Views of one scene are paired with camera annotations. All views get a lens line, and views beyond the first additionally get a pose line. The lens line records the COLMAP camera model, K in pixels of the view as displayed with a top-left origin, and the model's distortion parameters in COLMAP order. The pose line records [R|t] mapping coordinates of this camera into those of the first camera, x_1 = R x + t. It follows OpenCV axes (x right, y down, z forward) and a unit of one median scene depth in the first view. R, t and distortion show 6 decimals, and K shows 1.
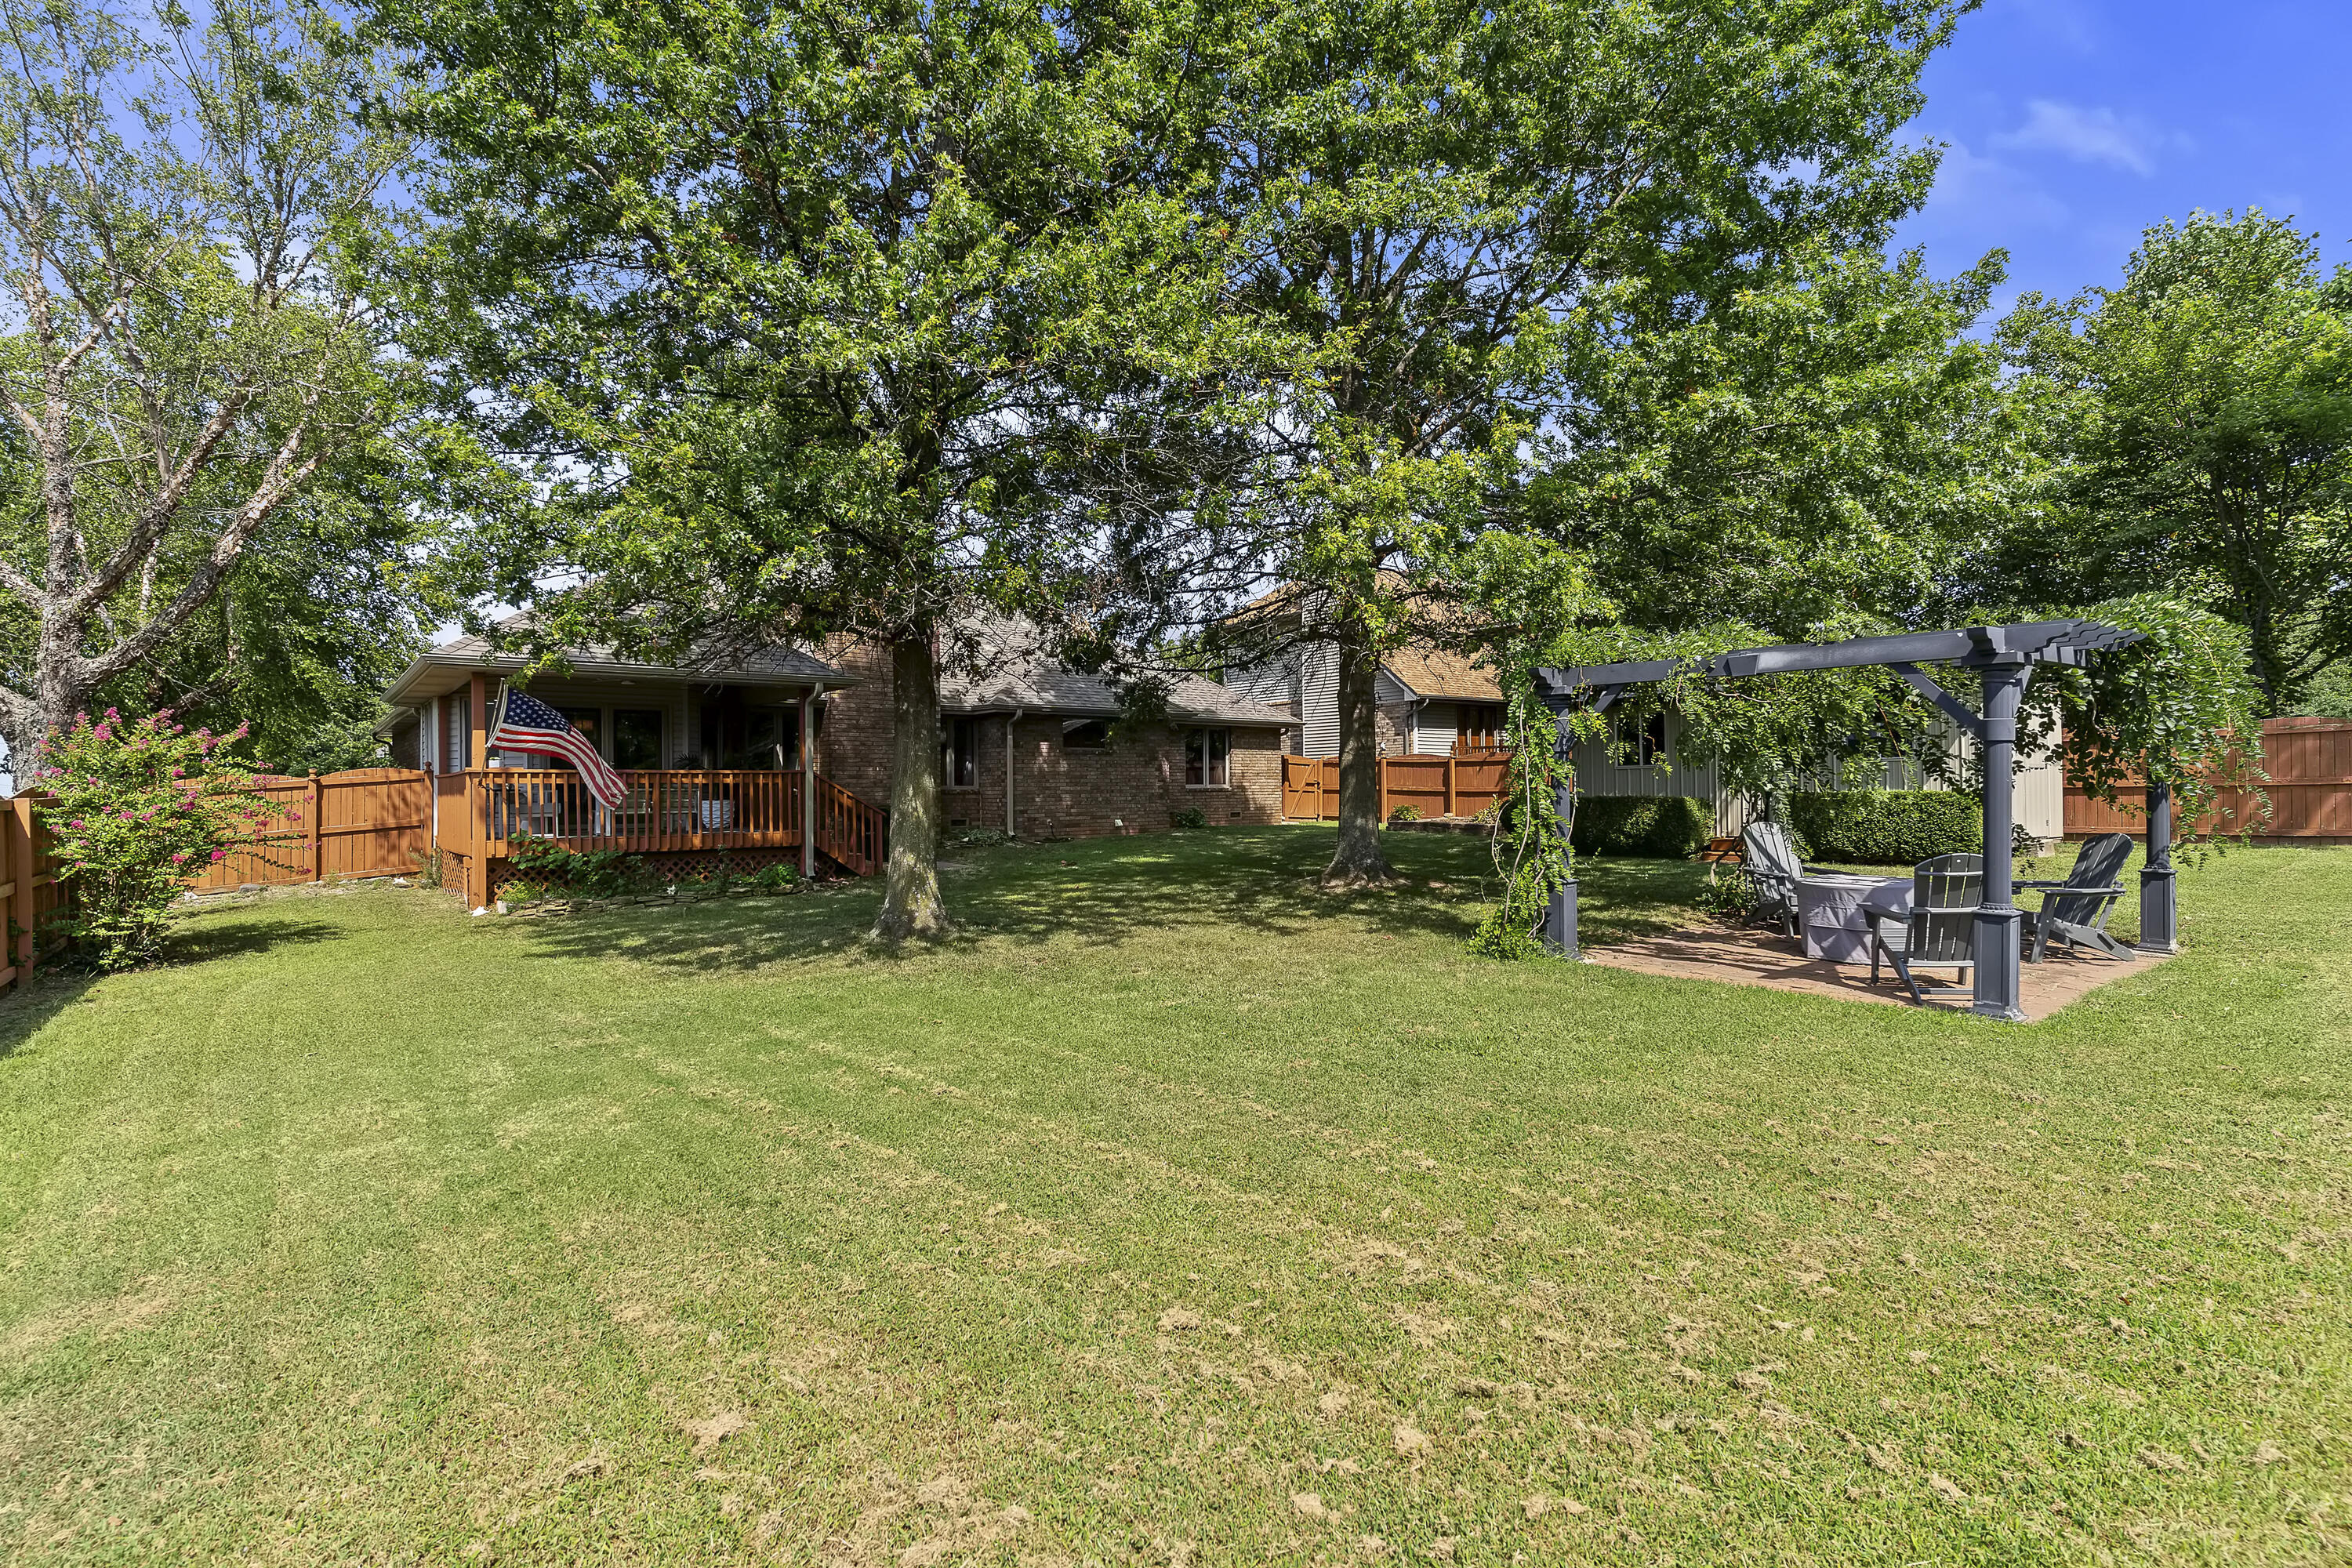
lens RADIAL K [[1147.4, 0, 1177.2], [0, 1147.4, 784.4], [0, 0, 1]] dist [0.002947, 0.000323]
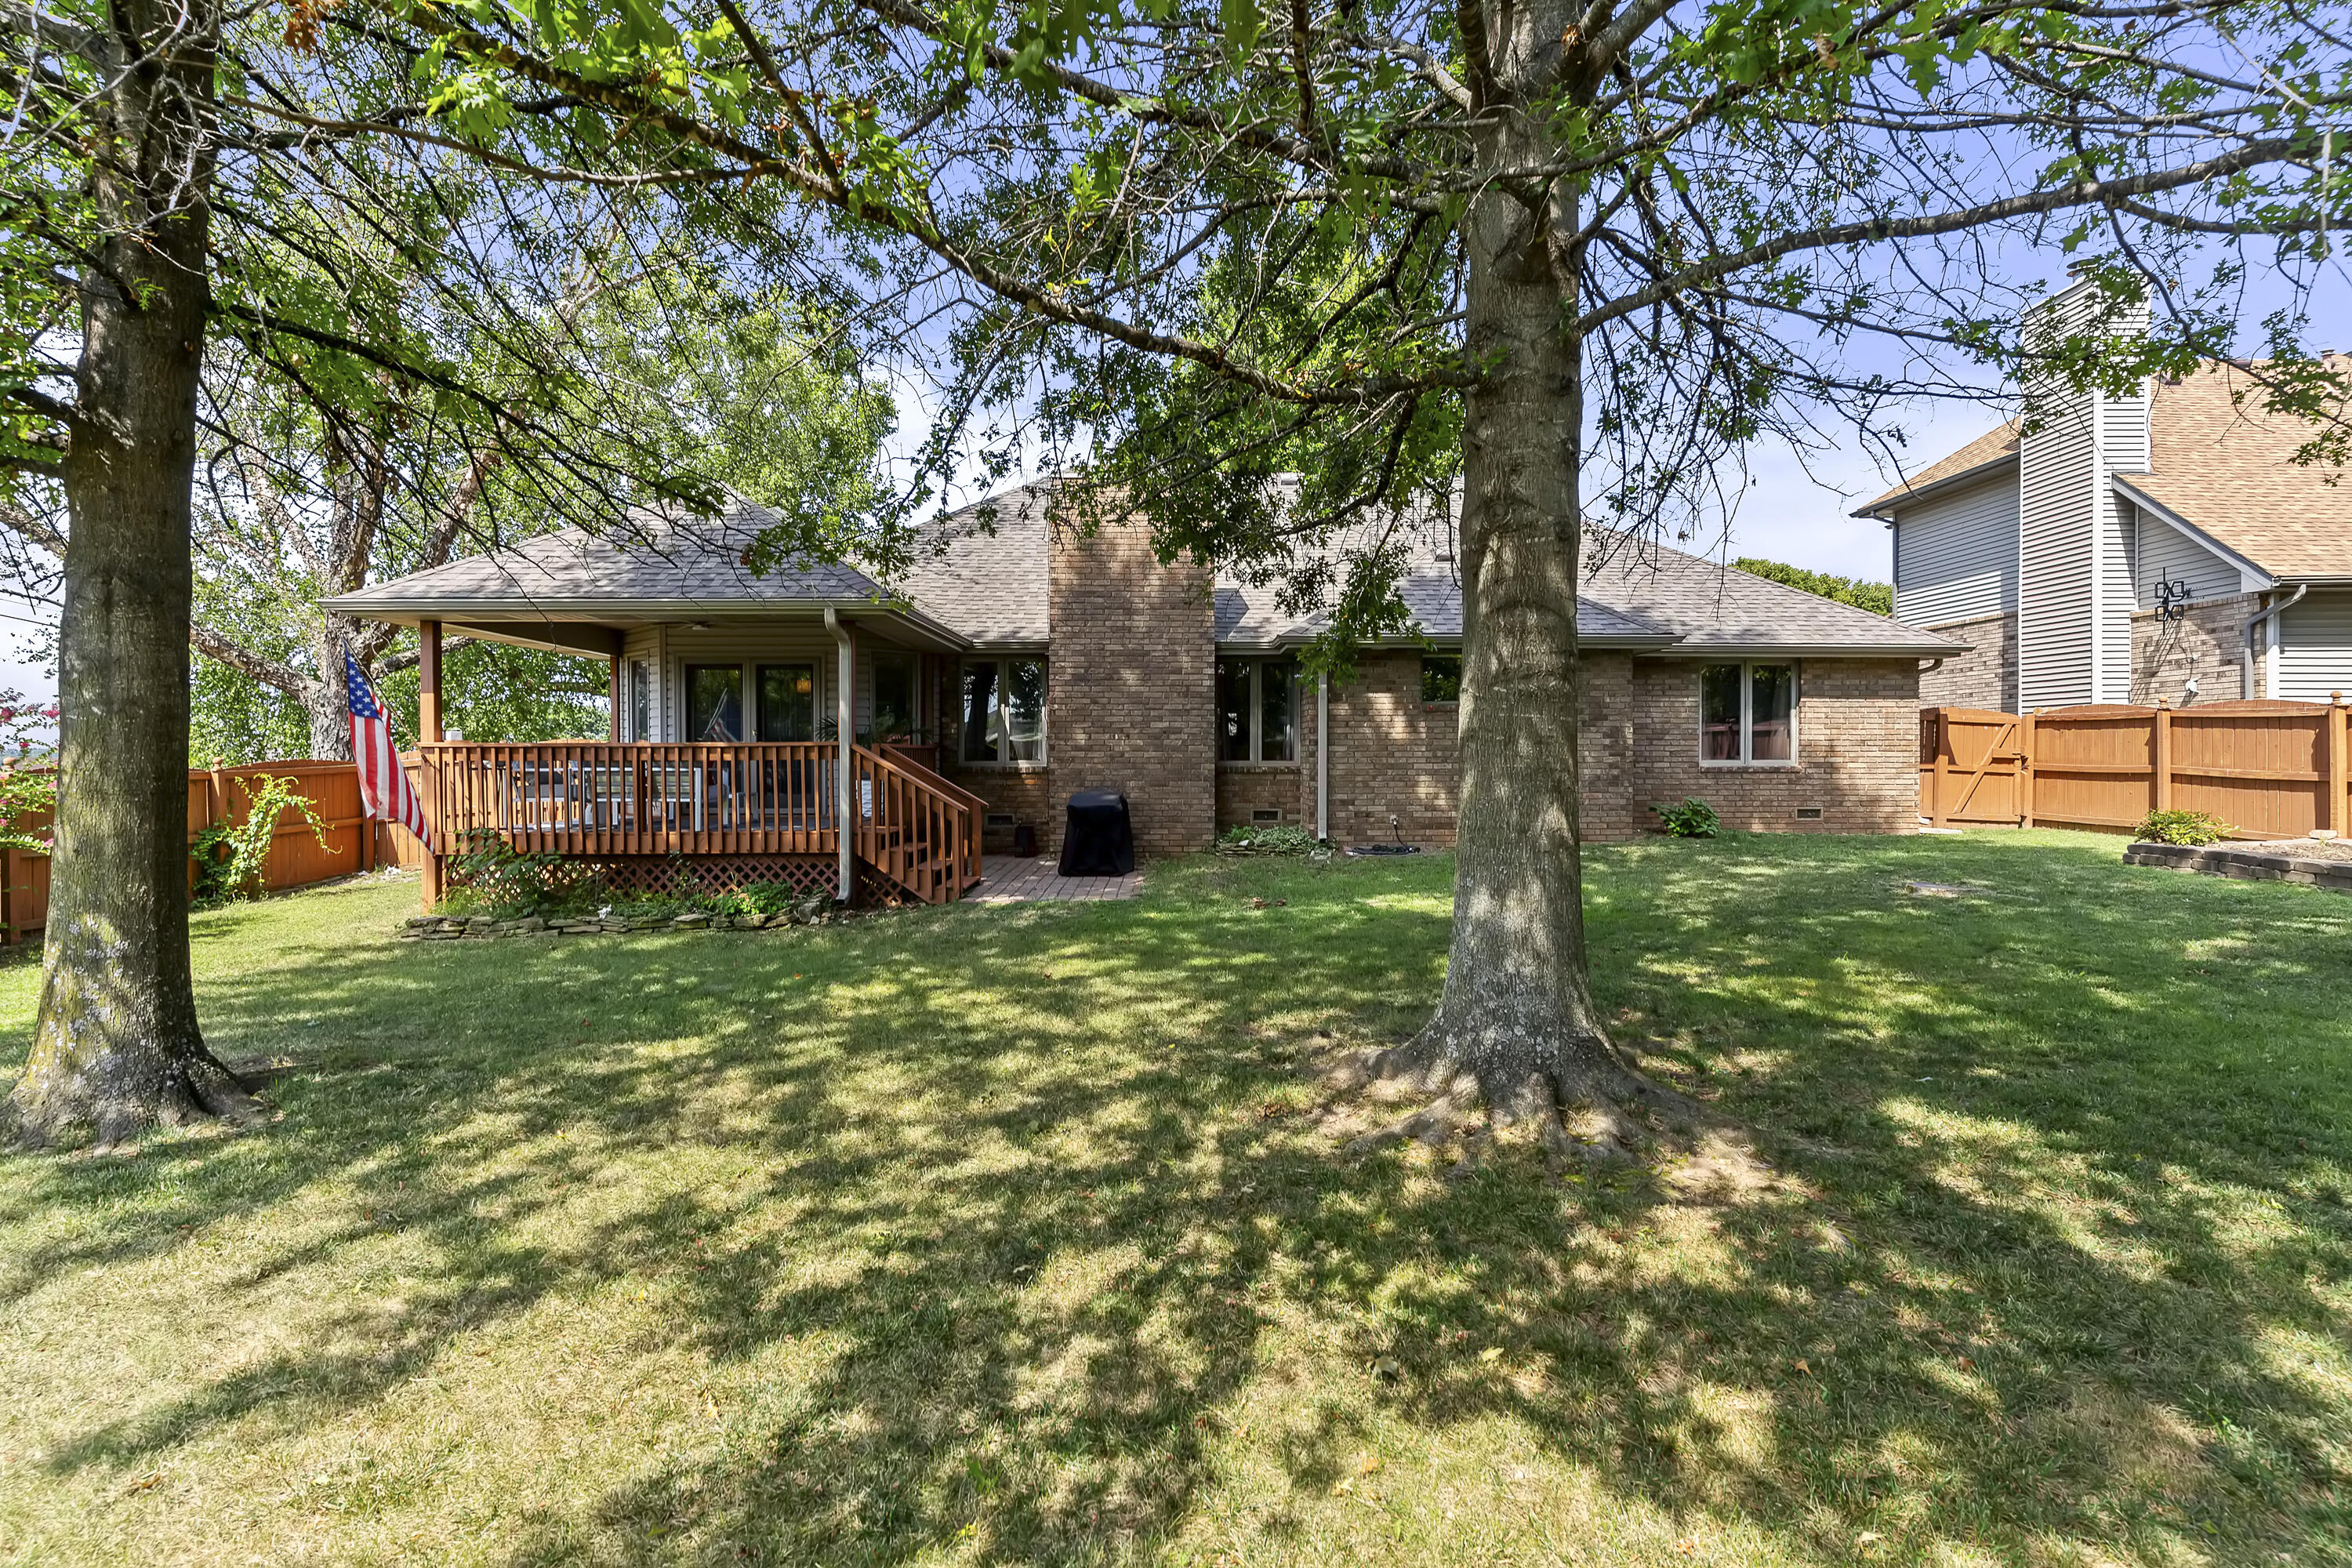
lens RADIAL K [[1147.4, 0, 1174.1], [0, 1147.4, 774.1], [0, 0, 1]] dist [0.002947, 0.000323]
pose [[0.795418, 0.019706, -0.605741, 0.144463], [-0.004771, 0.999644, 0.026256, -0.006302], [0.606042, -0.017994, 0.795229, 0.354811]]
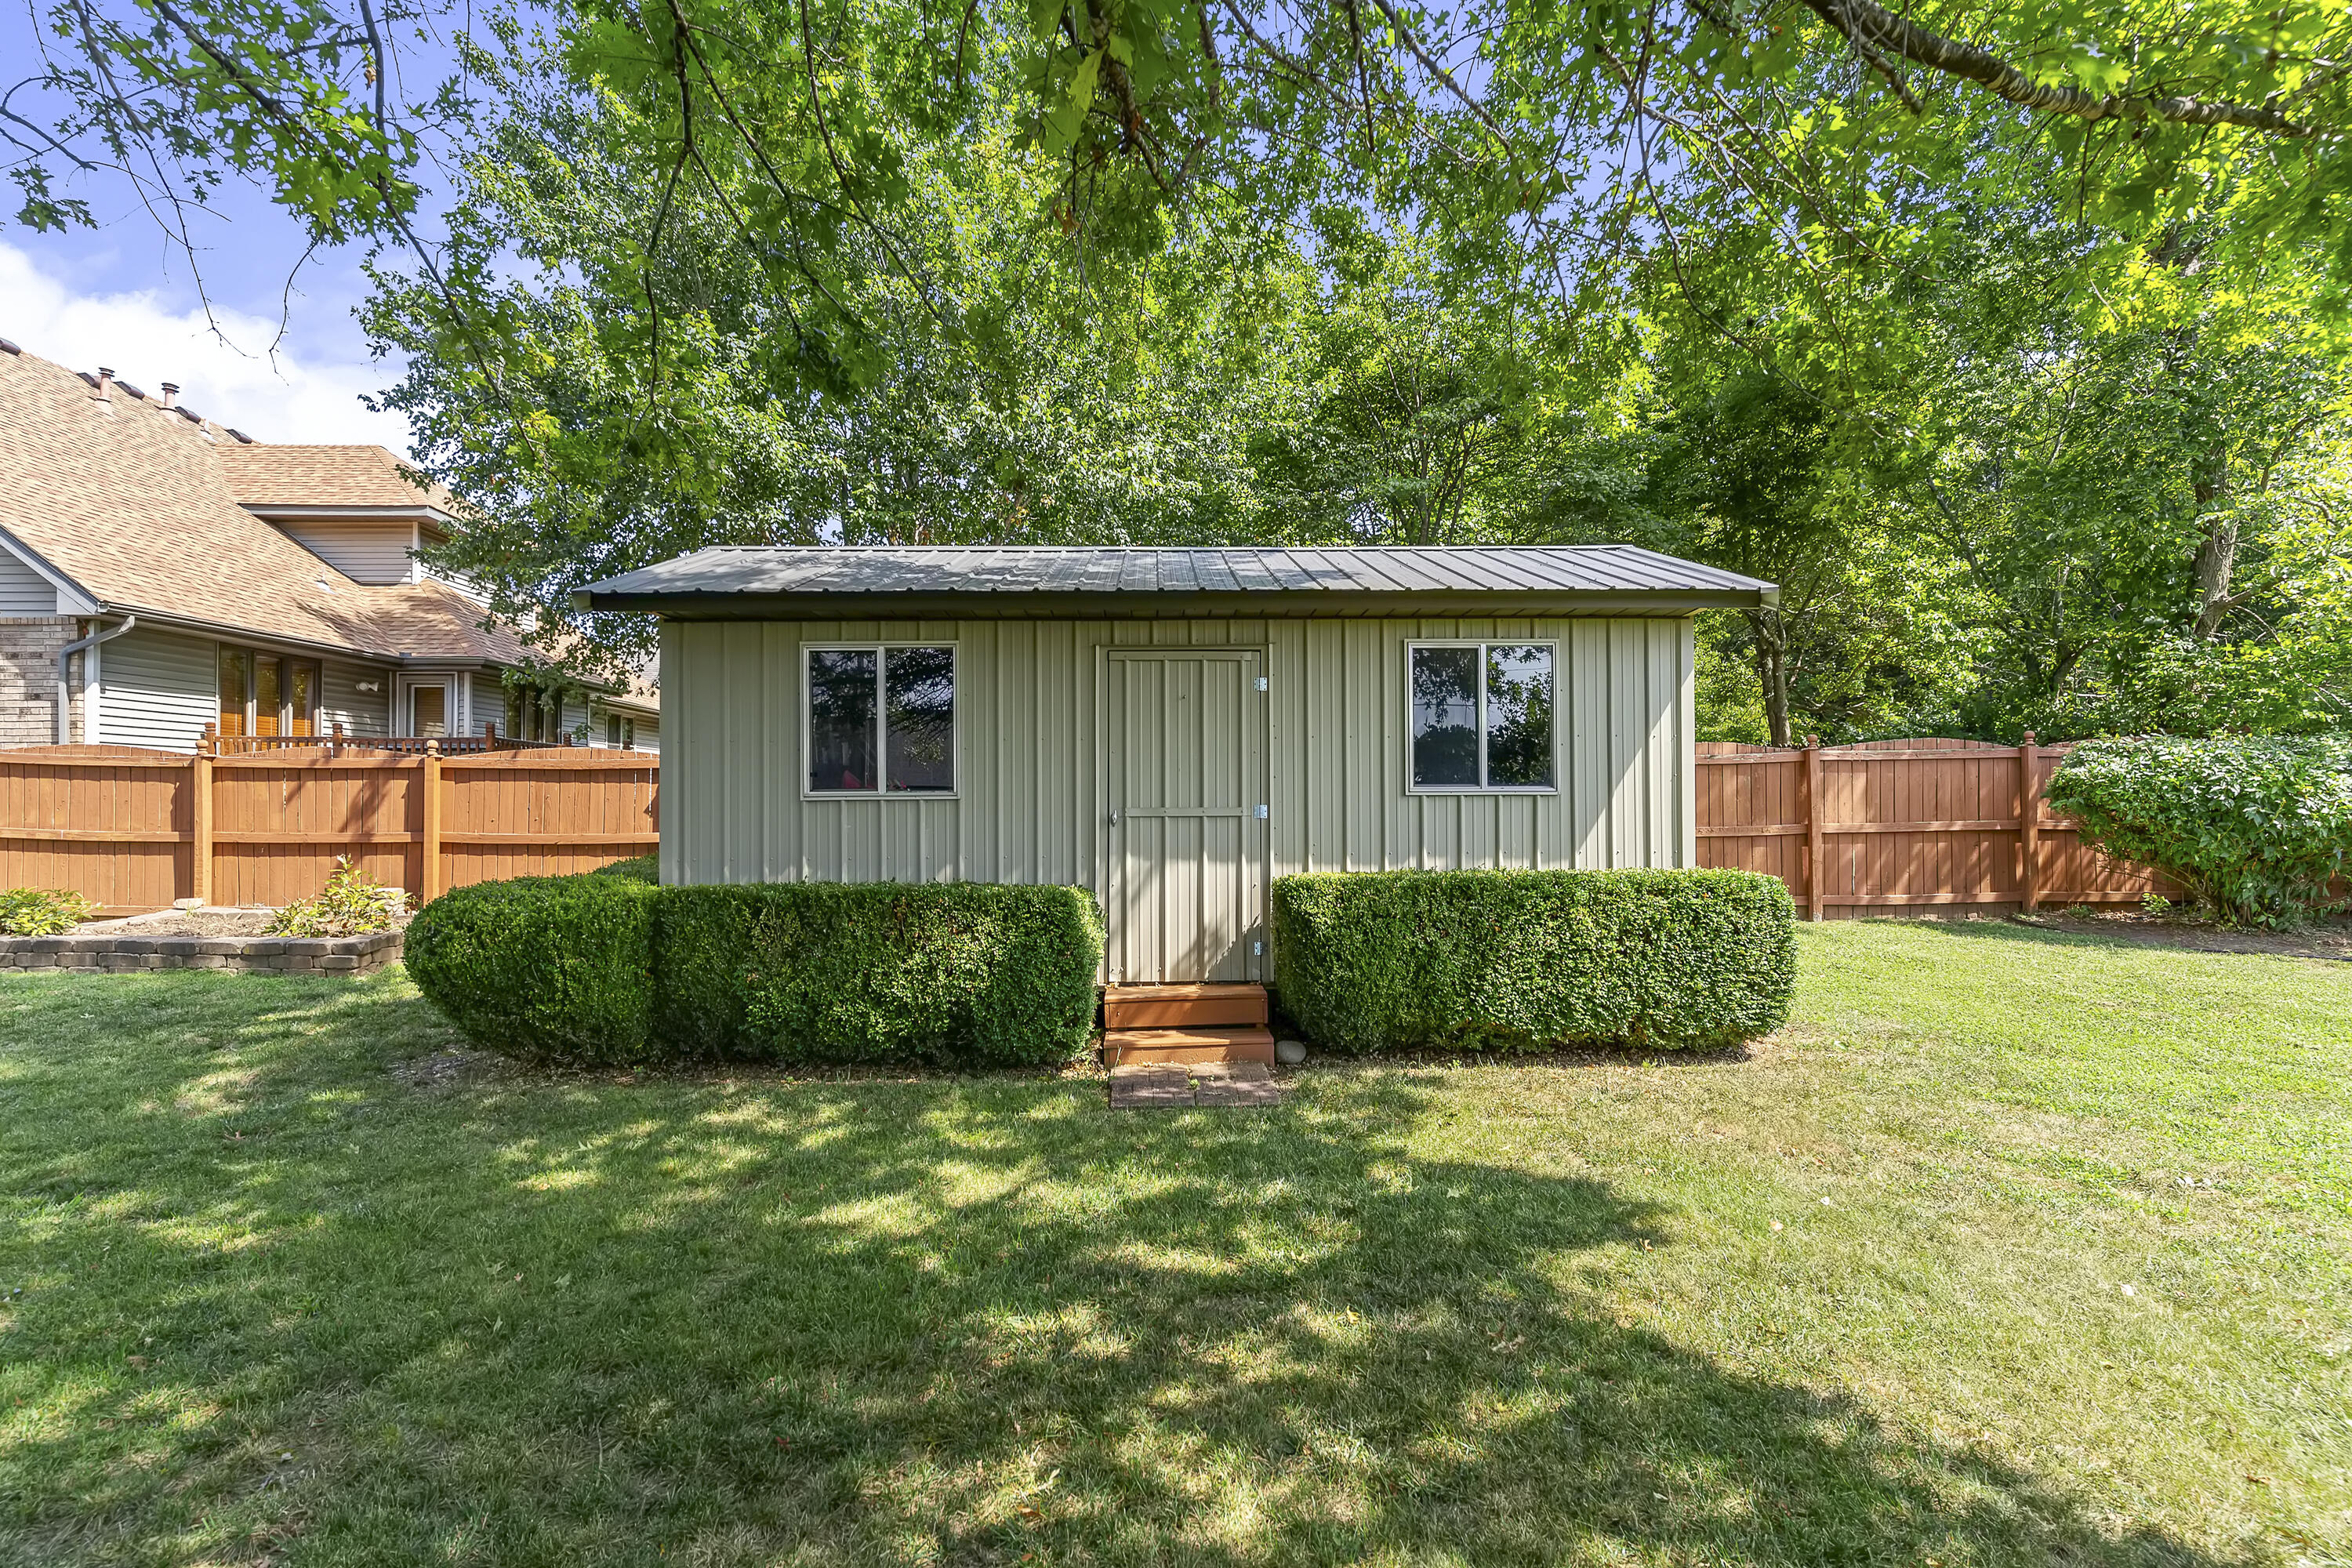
lens RADIAL K [[1147.4, 0, 1176.7], [0, 1147.4, 786.4], [0, 0, 1]] dist [0.002947, 0.000323]
pose [[0.589591, 0.018515, 0.807490, 0.112455], [-0.007543, 0.999820, -0.017417, -0.008526], [-0.807667, 0.004178, 0.589624, 0.475773]]
